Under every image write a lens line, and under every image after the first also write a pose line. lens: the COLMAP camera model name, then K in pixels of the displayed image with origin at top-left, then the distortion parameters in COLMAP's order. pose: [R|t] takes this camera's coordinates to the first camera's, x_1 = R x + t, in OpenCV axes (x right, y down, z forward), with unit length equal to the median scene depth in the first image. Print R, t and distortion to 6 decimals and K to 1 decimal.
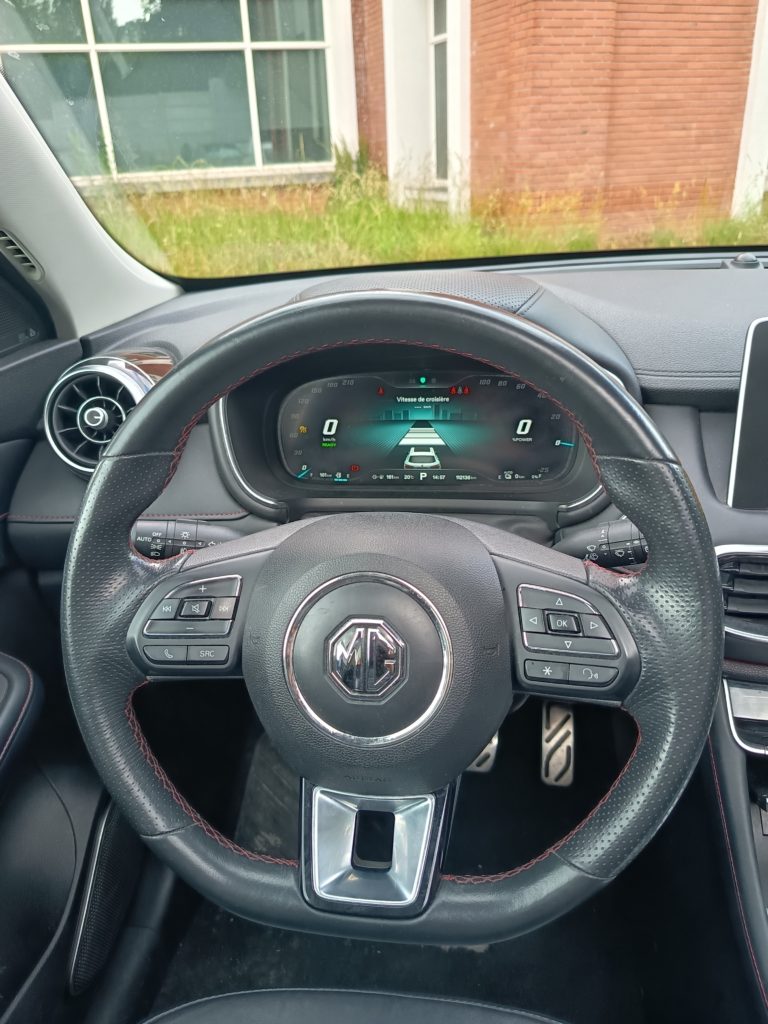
lens RADIAL K [[758.4, 0, 379.5], [0, 758.4, 500.5], [0, 0, 1]] dist [0.047921, -0.056835]
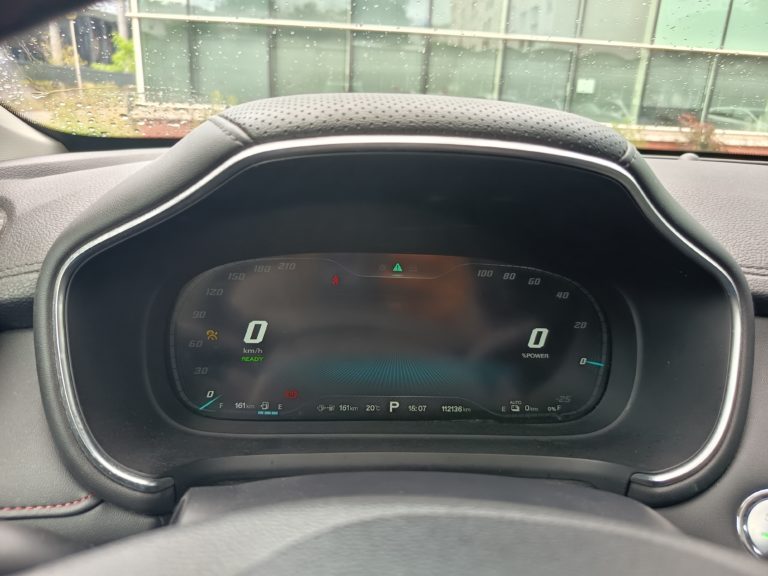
lens RADIAL K [[529.8, 0, 377.3], [0, 529.8, 285.4], [0, 0, 1]] dist [0.052457, -0.063062]
pose [[0.978193, 0.033273, 0.205015, -0.057360], [-0.006638, 0.991589, -0.129255, -0.077477], [-0.207592, 0.125076, 0.970186, 0.525718]]
